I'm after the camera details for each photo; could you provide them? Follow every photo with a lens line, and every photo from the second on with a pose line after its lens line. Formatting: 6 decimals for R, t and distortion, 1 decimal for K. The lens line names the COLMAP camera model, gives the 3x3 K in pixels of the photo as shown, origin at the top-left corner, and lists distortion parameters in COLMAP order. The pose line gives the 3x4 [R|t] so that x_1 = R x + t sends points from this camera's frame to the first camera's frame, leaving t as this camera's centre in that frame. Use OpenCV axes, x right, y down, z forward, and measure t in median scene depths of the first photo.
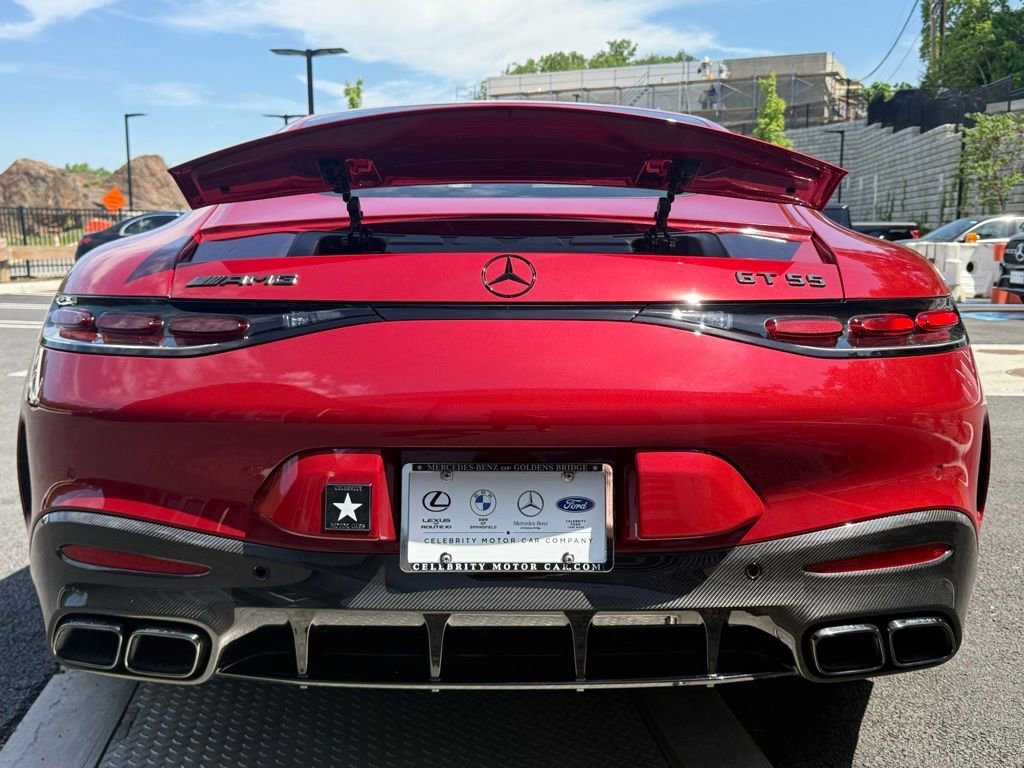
lens RADIAL K [[1024.3, 0, 512.0], [0, 1024.3, 384.0], [0, 0, 1]] dist [0.165068, -0.358401]
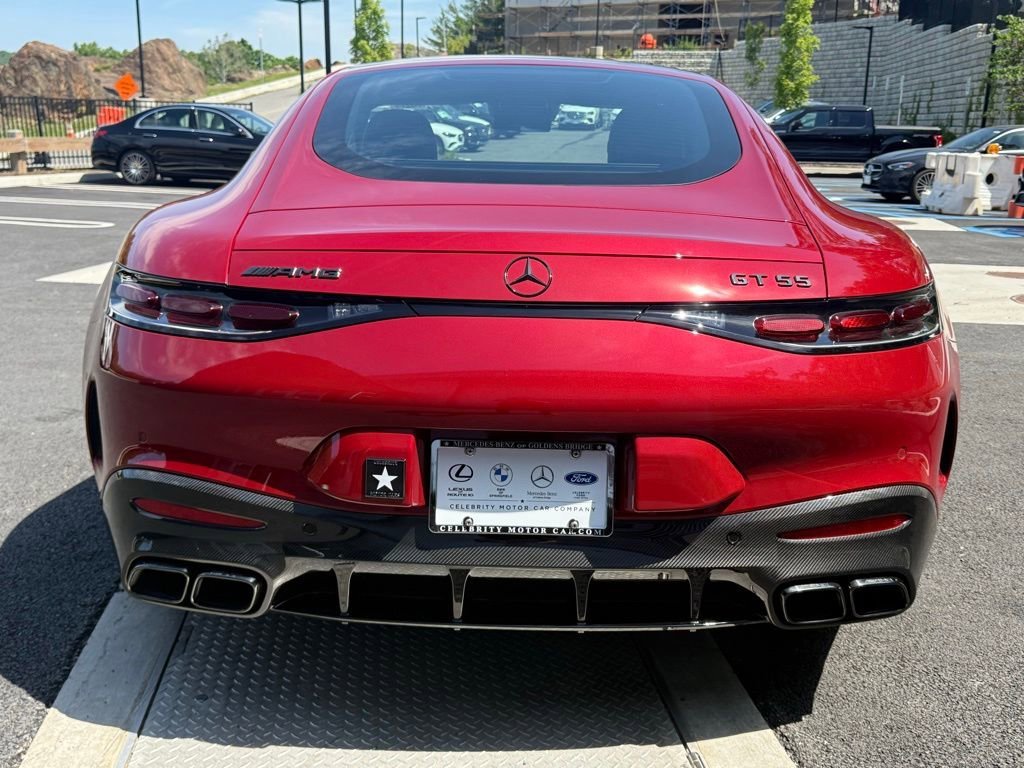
lens RADIAL K [[1024.3, 0, 512.0], [0, 1024.3, 384.0], [0, 0, 1]] dist [0.165068, -0.358401]
pose [[0.999680, 0.023241, -0.009981, -0.005196], [-0.022105, 0.994554, 0.101853, -0.078501], [0.012294, -0.101600, 0.994749, -0.102839]]
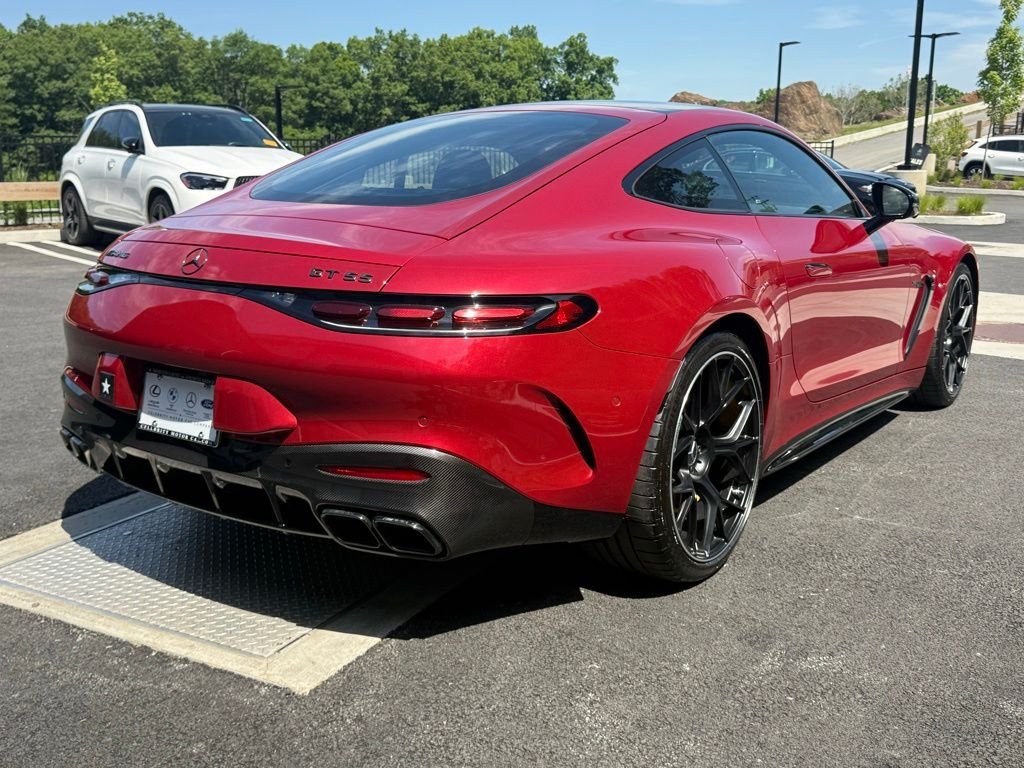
lens RADIAL K [[1024.3, 0, 512.0], [0, 1024.3, 384.0], [0, 0, 1]] dist [0.165068, -0.358401]
pose [[0.803536, 0.131553, -0.580537, 1.063539], [-0.088742, 0.990849, 0.101701, -0.095215], [0.588603, -0.030203, 0.807858, -0.036561]]
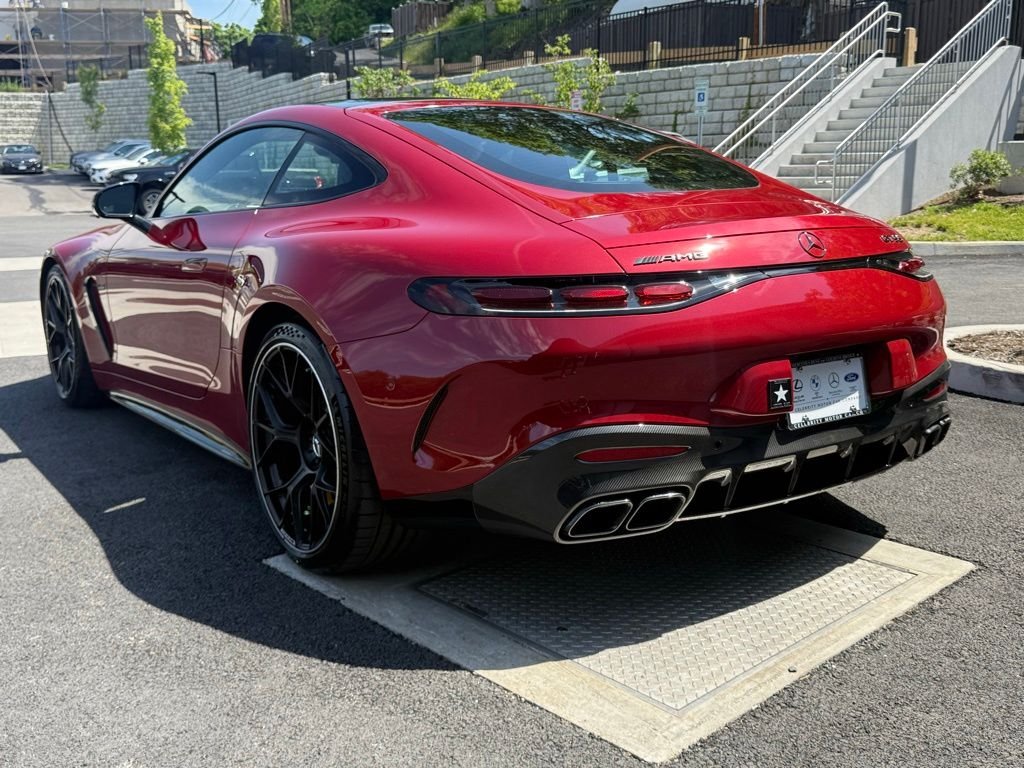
lens RADIAL K [[1032.1, 0, 505.8], [0, 1032.1, 371.3], [0, 0, 1]] dist [0.143539, -0.325479]
pose [[0.823520, -0.117808, 0.554920, -1.037031], [0.093104, 0.993003, 0.072642, -0.054601], [-0.559595, -0.008157, 0.828726, -0.086657]]
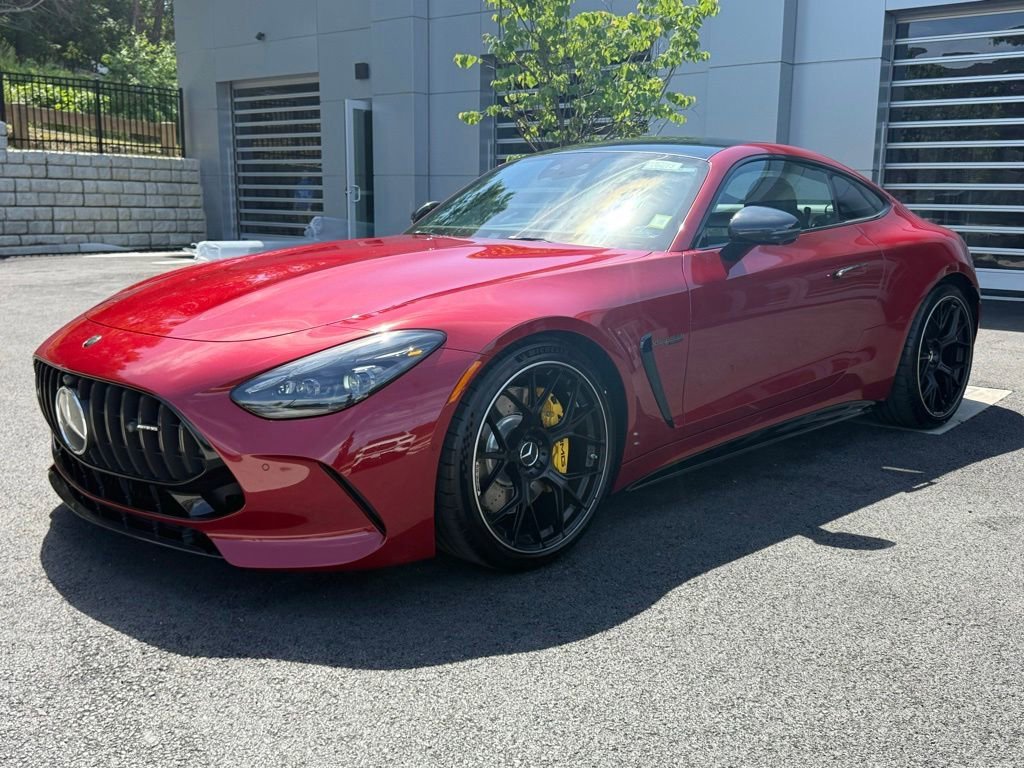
lens RADIAL K [[1024.3, 0, 512.0], [0, 1024.3, 384.0], [0, 0, 1]] dist [0.165068, -0.358401]
pose [[-0.697114, -0.139210, 0.703315, -1.534869], [0.088142, 0.956887, 0.276765, -0.590335], [-0.711521, 0.254929, -0.654789, 3.634531]]
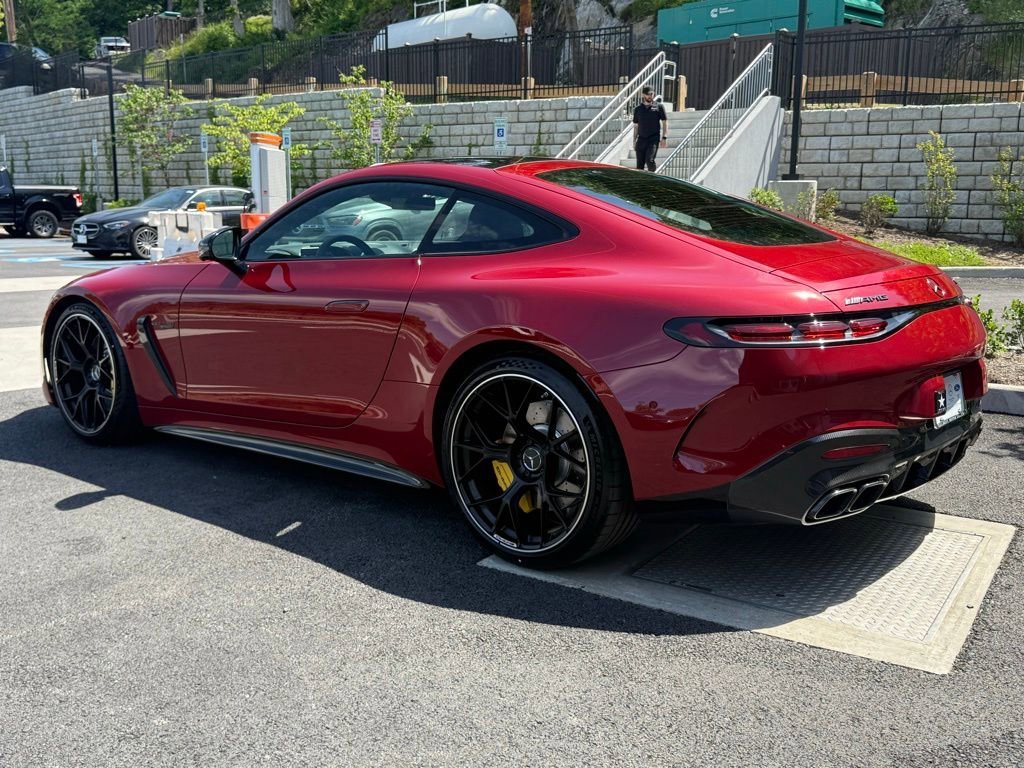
lens RADIAL K [[1024.3, 0, 512.0], [0, 1024.3, 384.0], [0, 0, 1]] dist [0.165068, -0.358401]
pose [[0.651127, -0.136531, 0.746588, -1.716163], [0.104806, 0.990437, 0.089720, -0.148906], [-0.751698, 0.019828, 0.659210, 0.176199]]
